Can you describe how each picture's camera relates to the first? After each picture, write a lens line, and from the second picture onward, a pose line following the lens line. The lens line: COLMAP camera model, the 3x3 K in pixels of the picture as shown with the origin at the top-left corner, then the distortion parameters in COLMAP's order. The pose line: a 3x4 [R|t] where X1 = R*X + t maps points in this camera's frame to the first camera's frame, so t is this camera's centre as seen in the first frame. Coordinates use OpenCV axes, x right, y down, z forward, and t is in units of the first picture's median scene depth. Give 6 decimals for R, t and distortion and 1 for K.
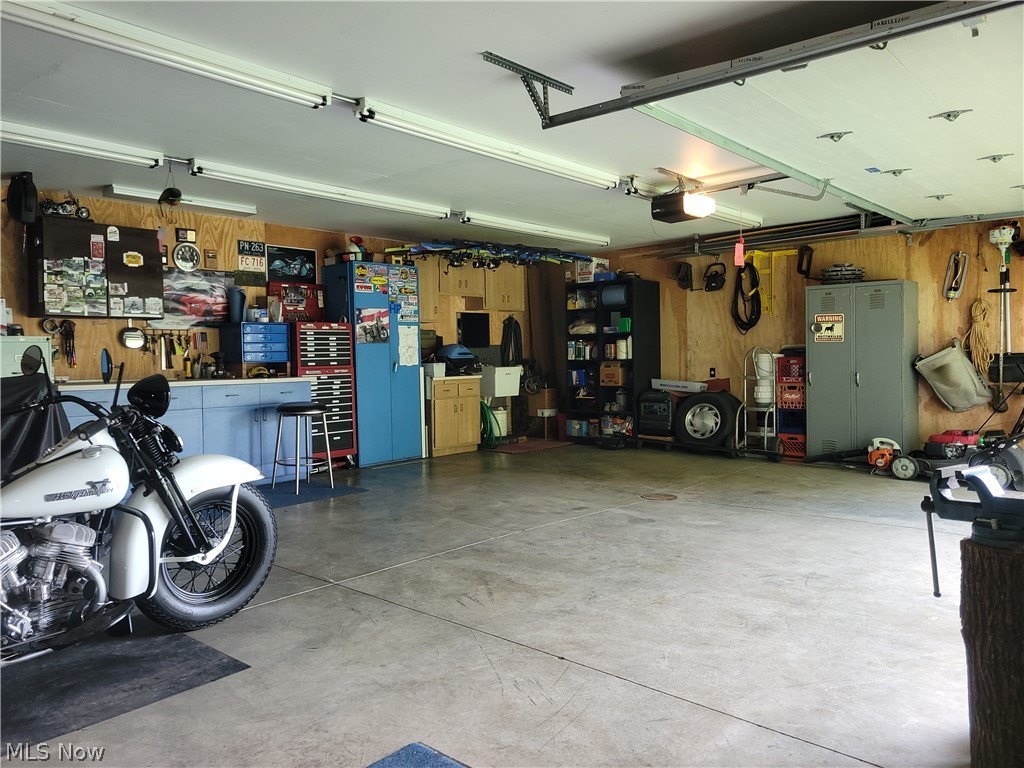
lens RADIAL K [[754.4, 0, 498.5], [0, 754.4, 383.3], [0, 0, 1]] dist [0.058649, -0.029507]
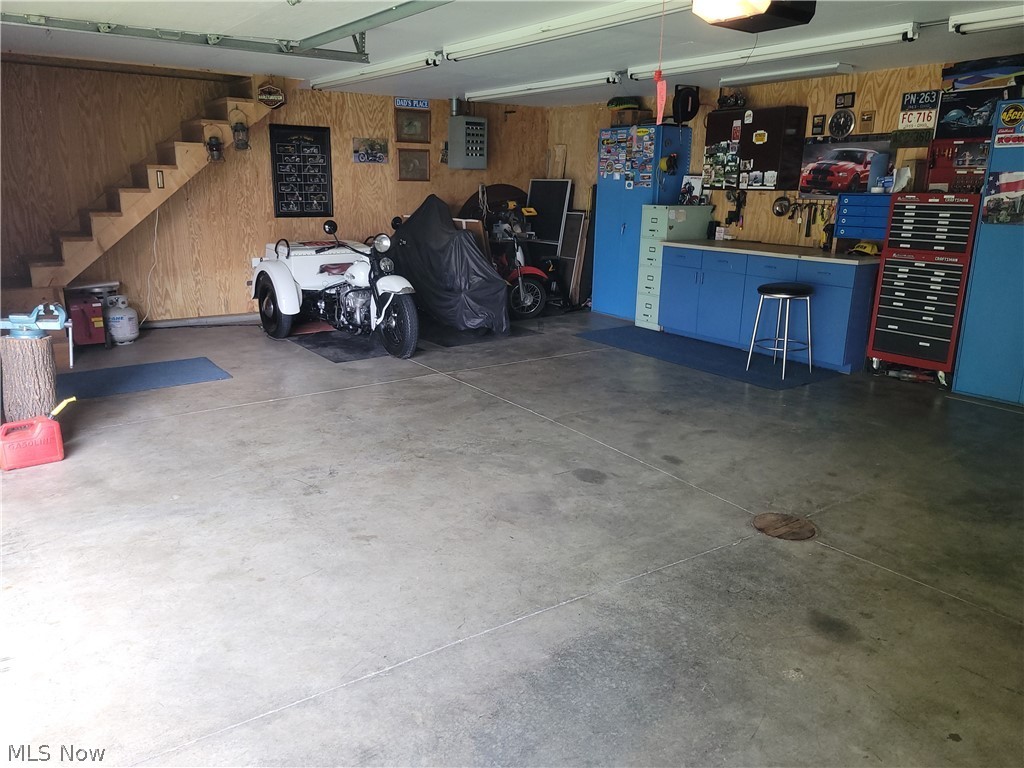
lens RADIAL K [[754.4, 0, 498.5], [0, 754.4, 383.3], [0, 0, 1]] dist [0.058649, -0.029507]
pose [[-0.236967, 0.263505, -0.935100, 0.798119], [-0.049632, 0.957974, 0.282528, -0.113433], [0.970249, 0.113360, -0.213931, 0.913633]]
